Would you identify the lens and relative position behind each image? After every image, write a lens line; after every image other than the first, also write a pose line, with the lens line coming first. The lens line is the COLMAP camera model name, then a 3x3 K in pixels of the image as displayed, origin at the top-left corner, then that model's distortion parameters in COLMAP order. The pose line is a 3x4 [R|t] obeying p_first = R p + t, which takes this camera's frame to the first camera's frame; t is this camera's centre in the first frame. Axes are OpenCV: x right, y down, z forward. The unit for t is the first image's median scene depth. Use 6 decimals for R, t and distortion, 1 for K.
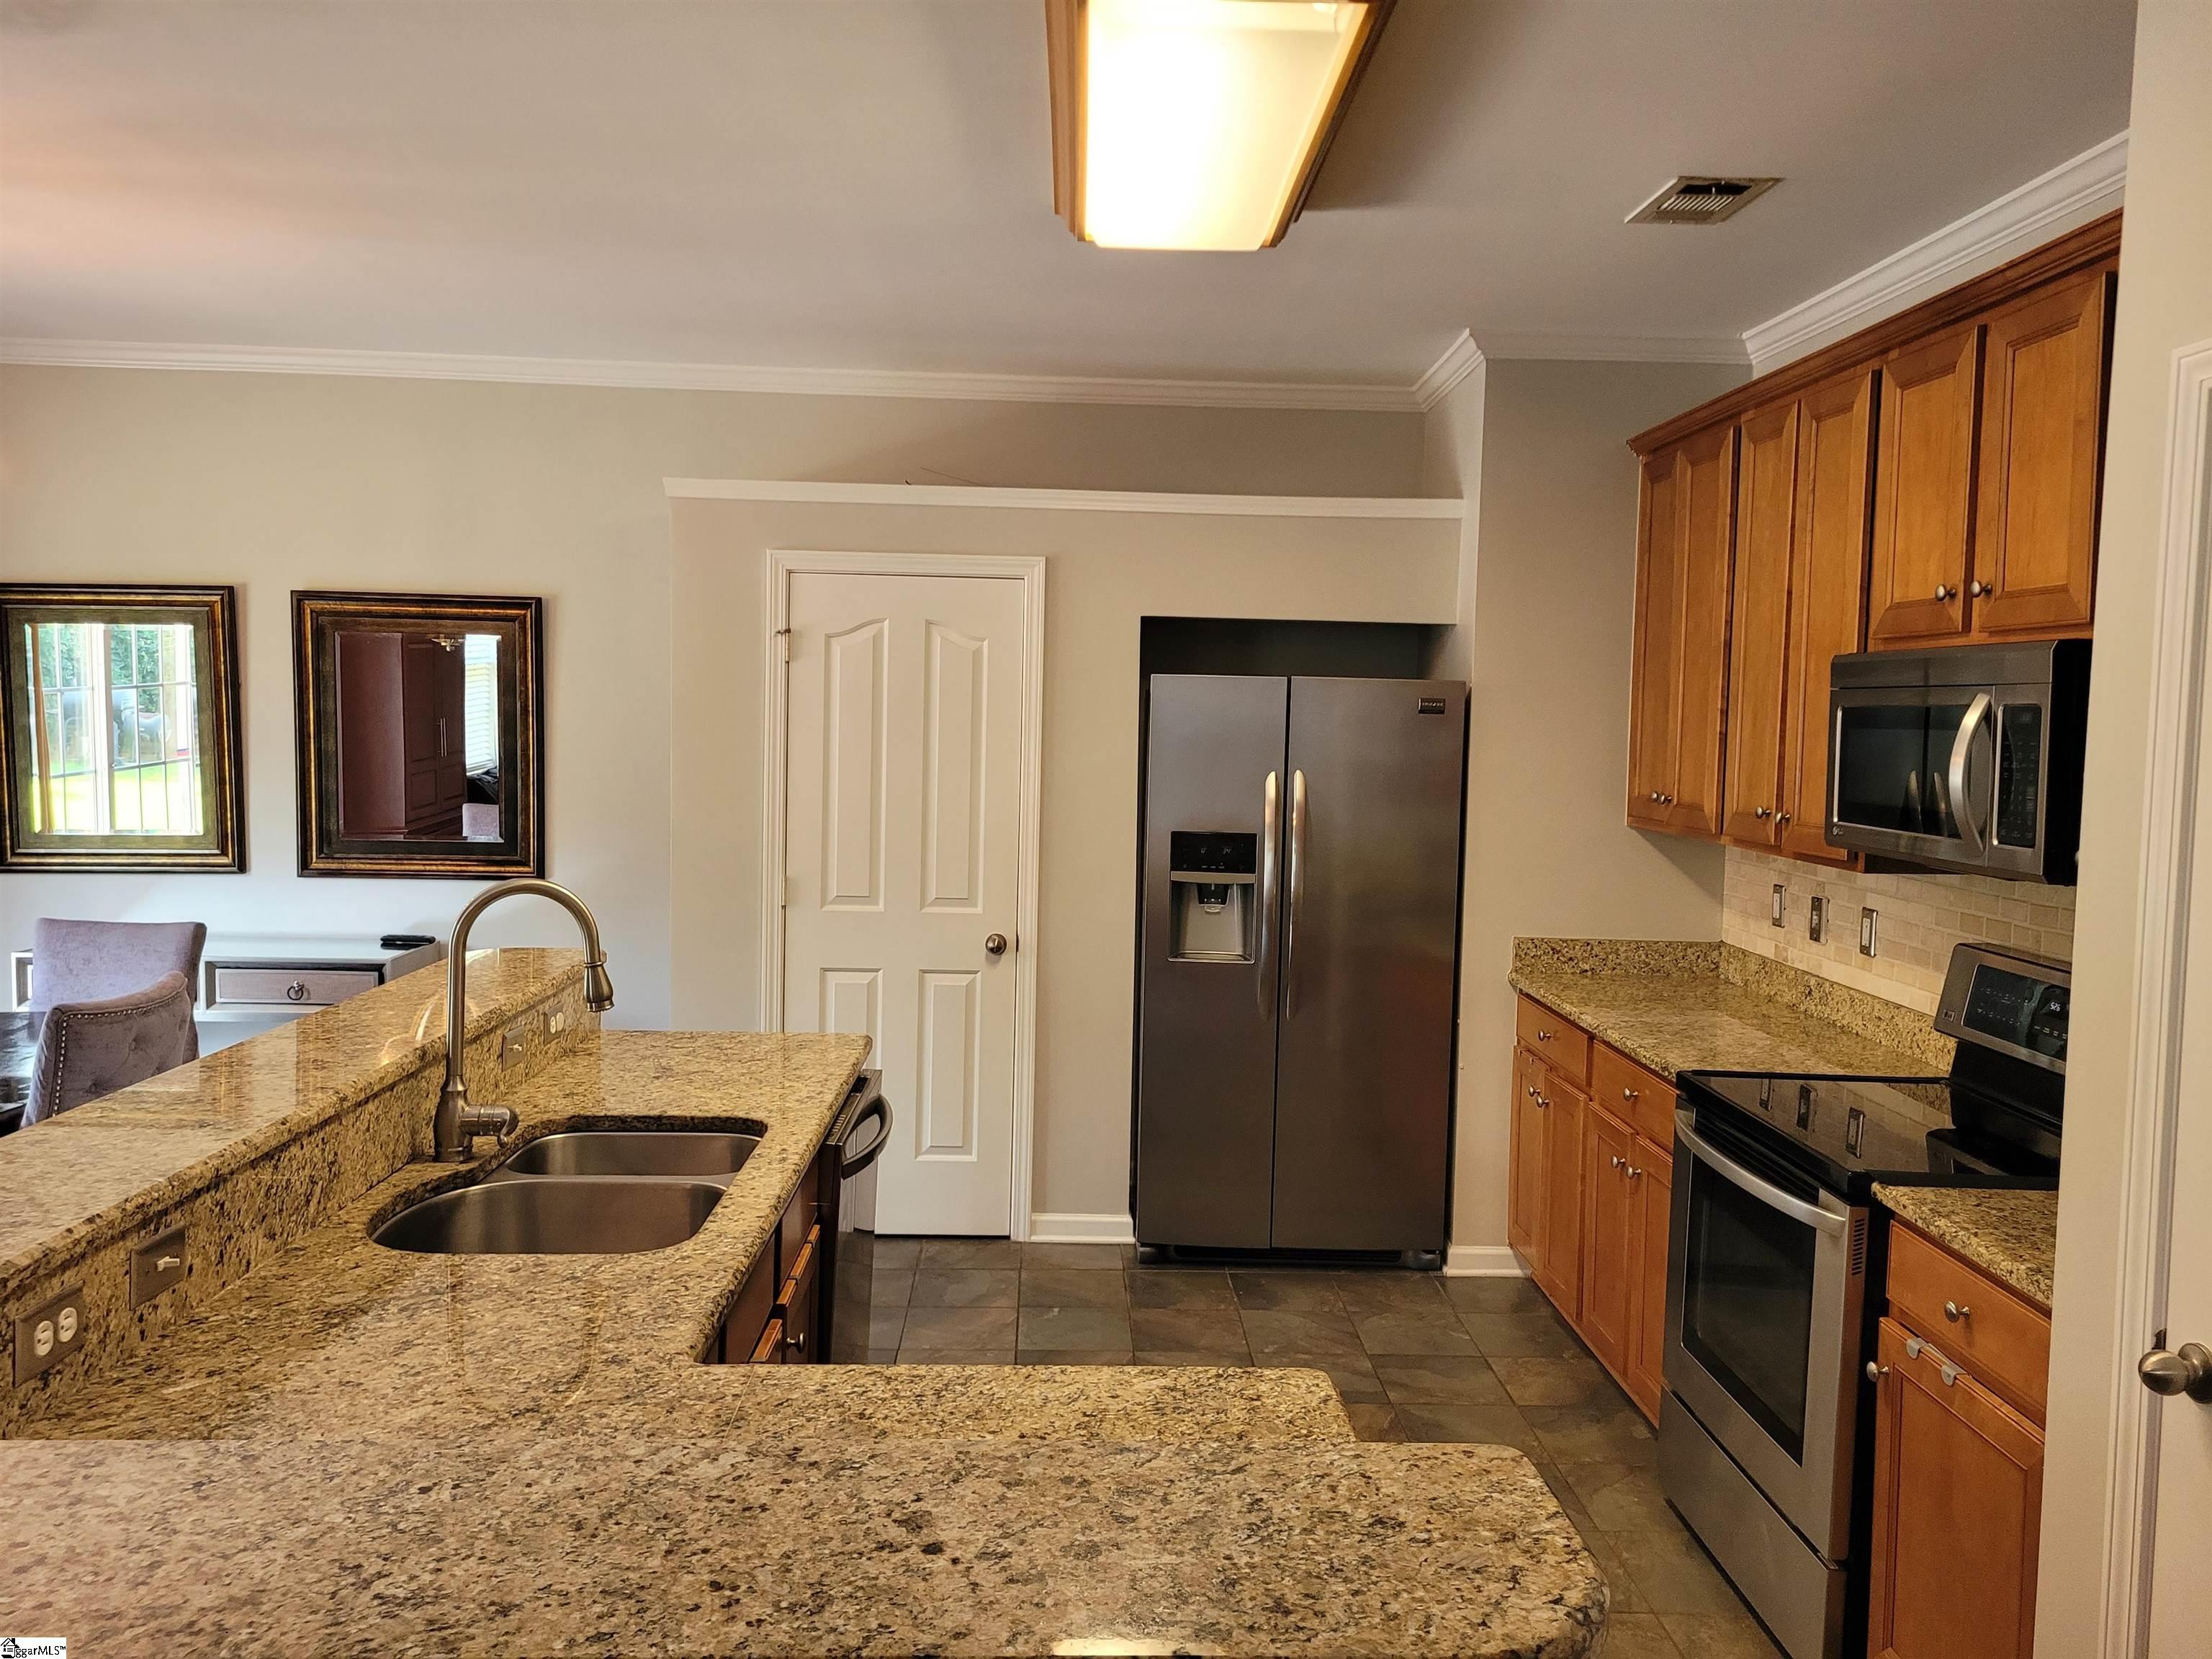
lens RADIAL K [[1650.1, 0, 1112.9], [0, 1650.1, 816.5], [0, 0, 1]] dist [0.061985, -0.045808]
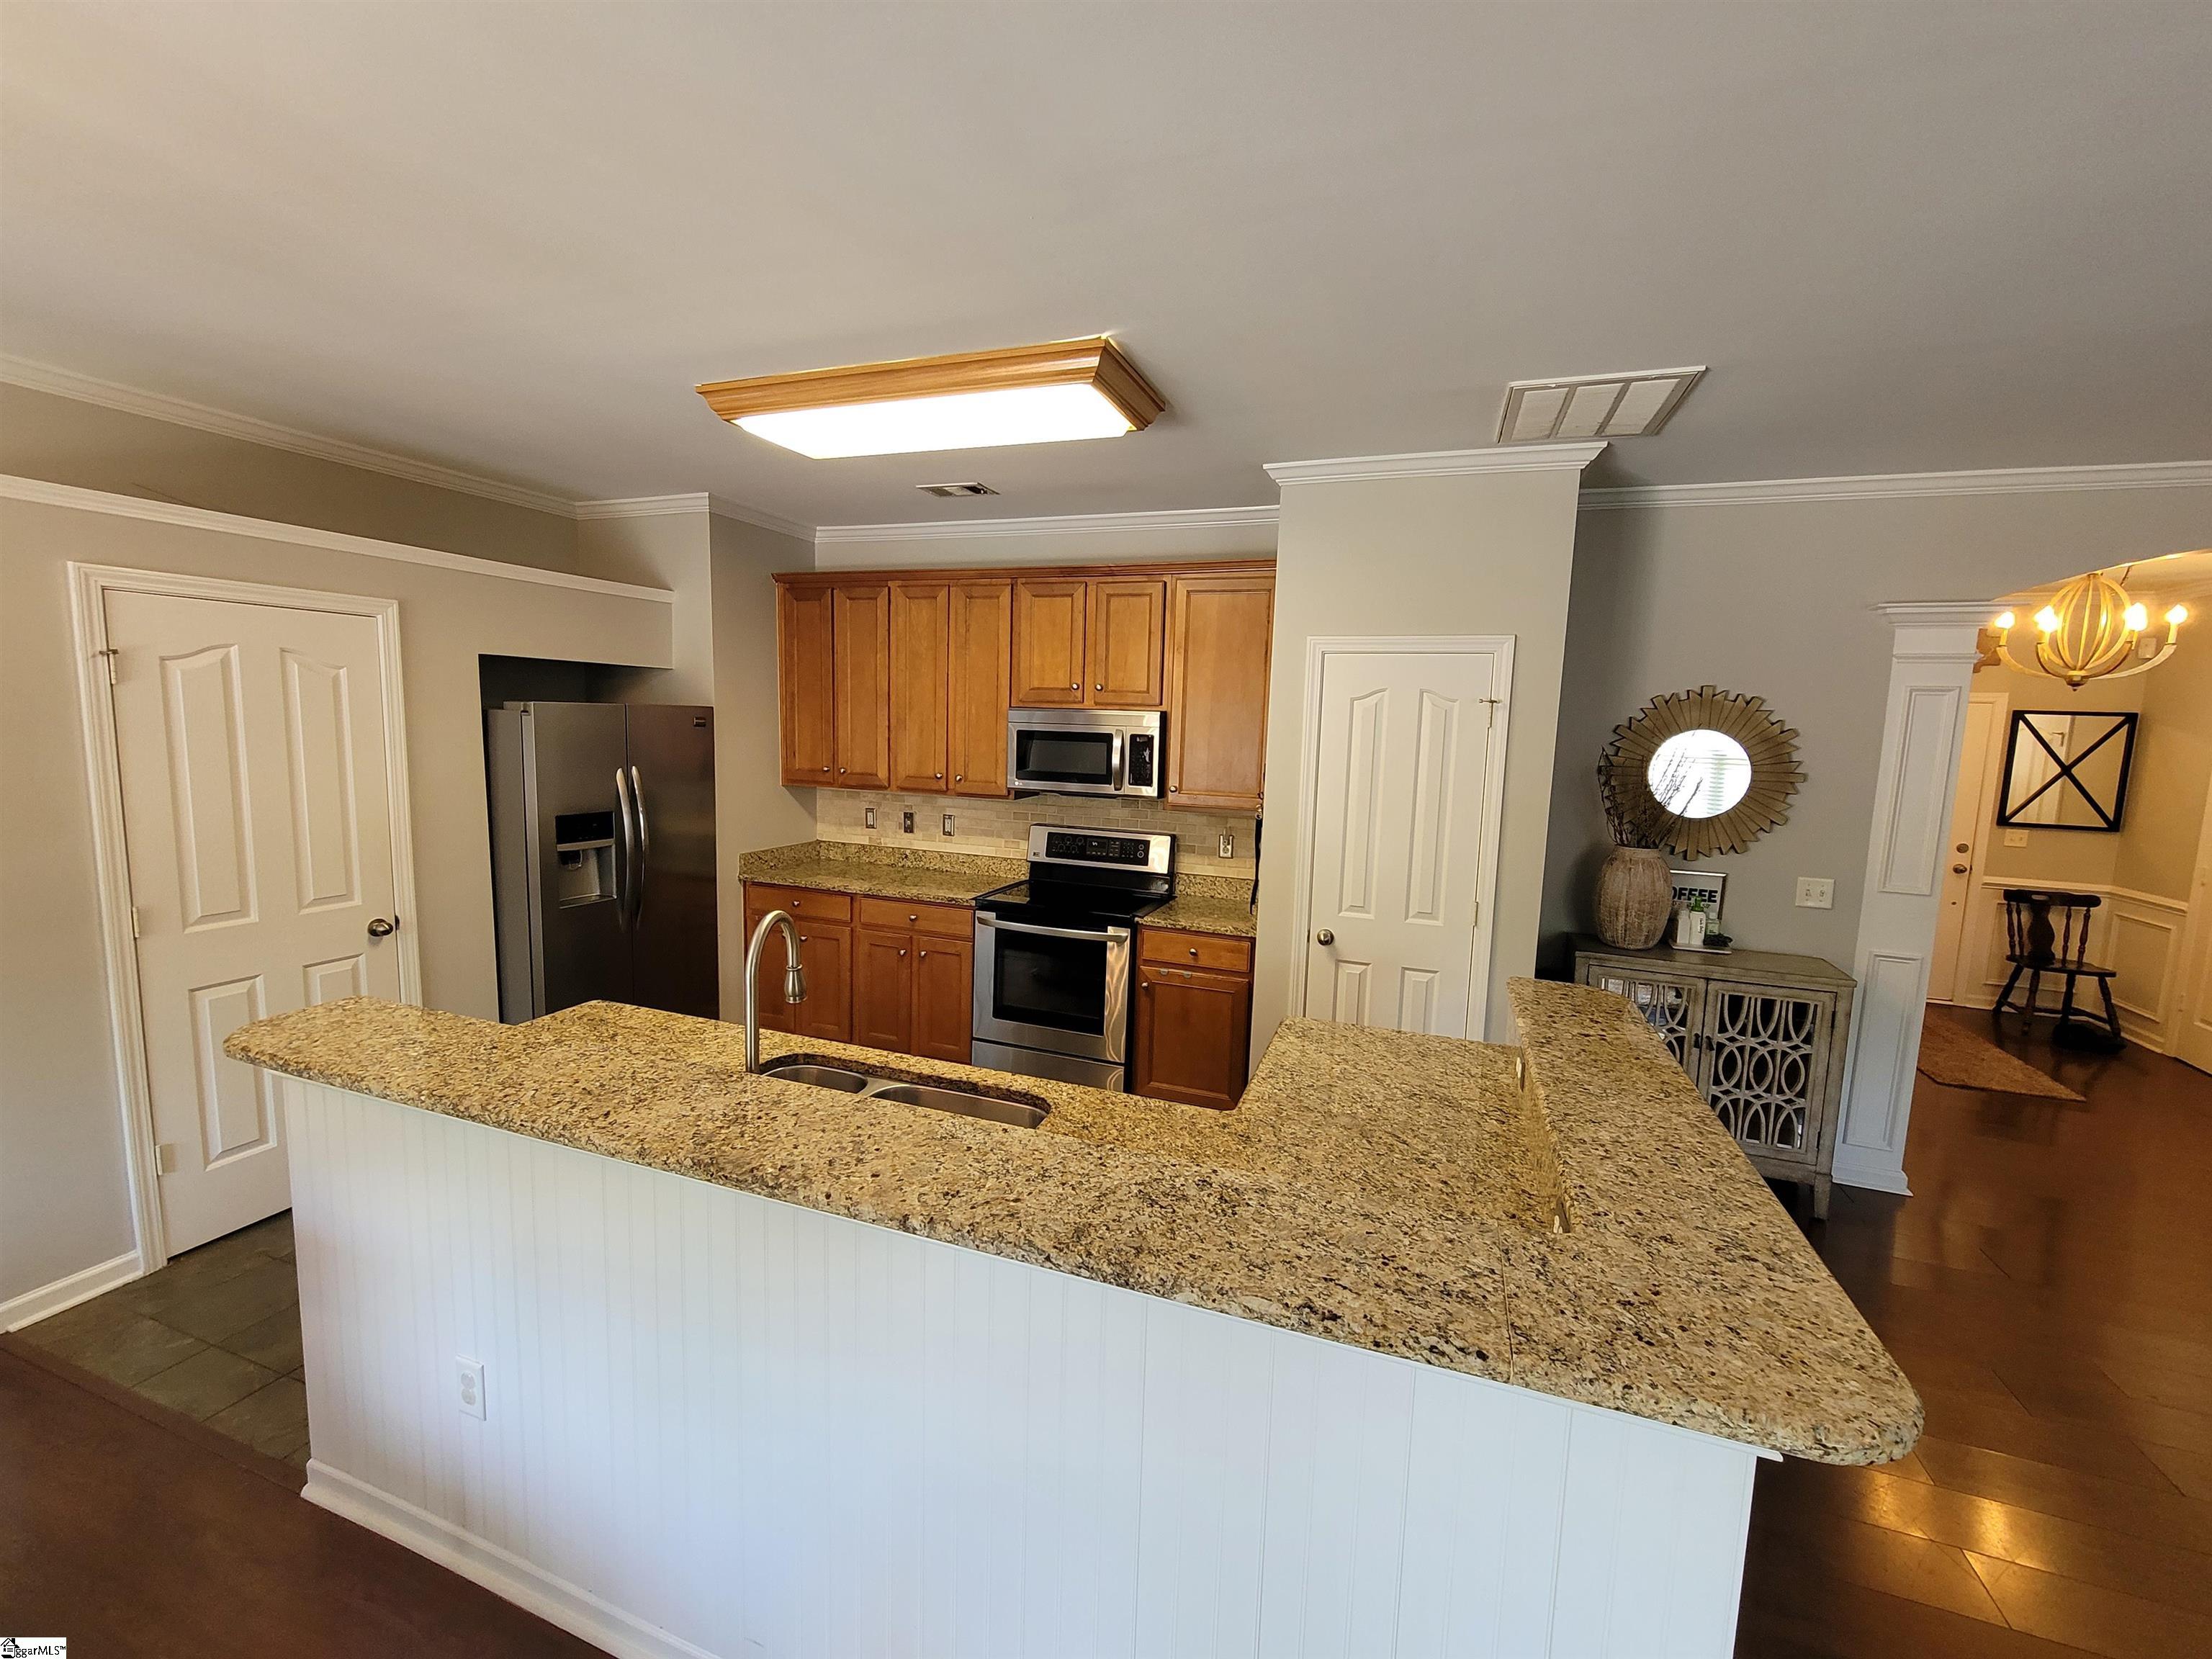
lens RADIAL K [[900.4, 0, 1111.7], [0, 900.4, 821.9], [0, 0, 1]] dist [-0.000542, 0.000063]
pose [[0.374300, -0.119768, 0.919541, -0.468224], [0.038321, 0.992775, 0.113708, -0.052274], [-0.926516, -0.007323, 0.376185, 0.275356]]
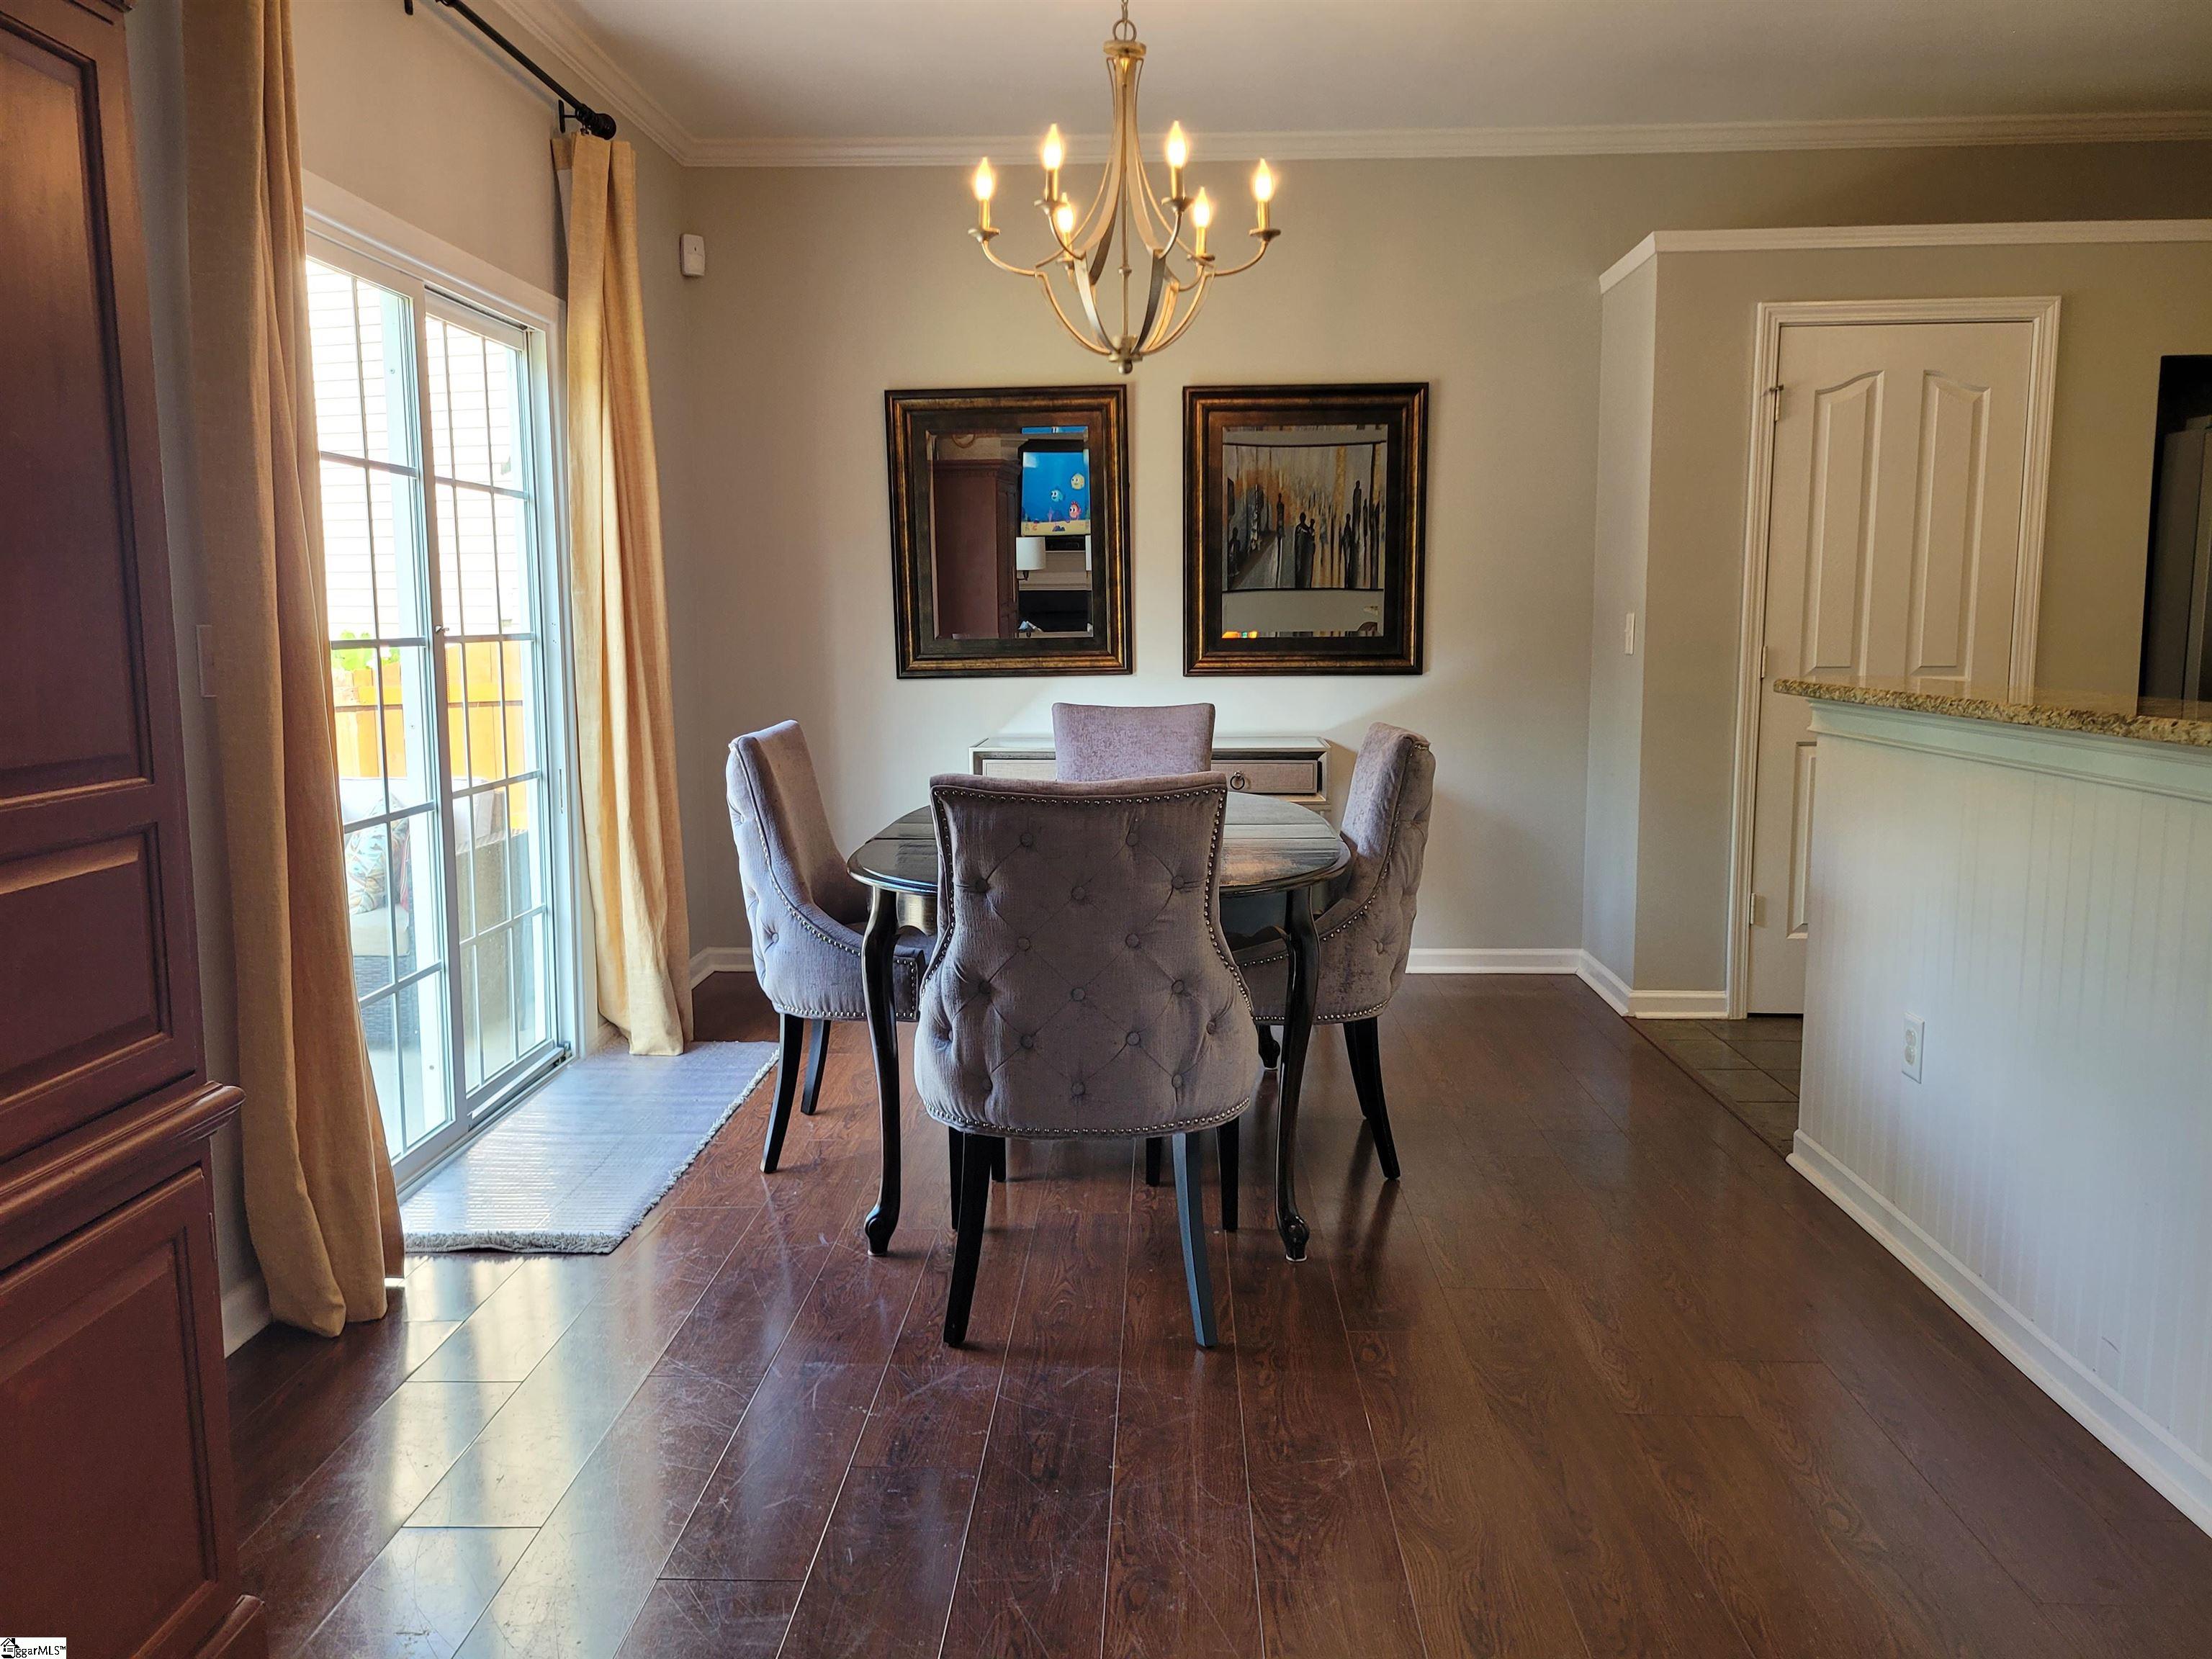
lens RADIAL K [[1650.1, 0, 1112.9], [0, 1650.1, 816.5], [0, 0, 1]] dist [0.061985, -0.045808]
pose [[0.997280, -0.020290, -0.070852, -0.518611], [0.024497, 0.997956, 0.059026, 0.068860], [0.069510, -0.060601, 0.995739, -0.005007]]
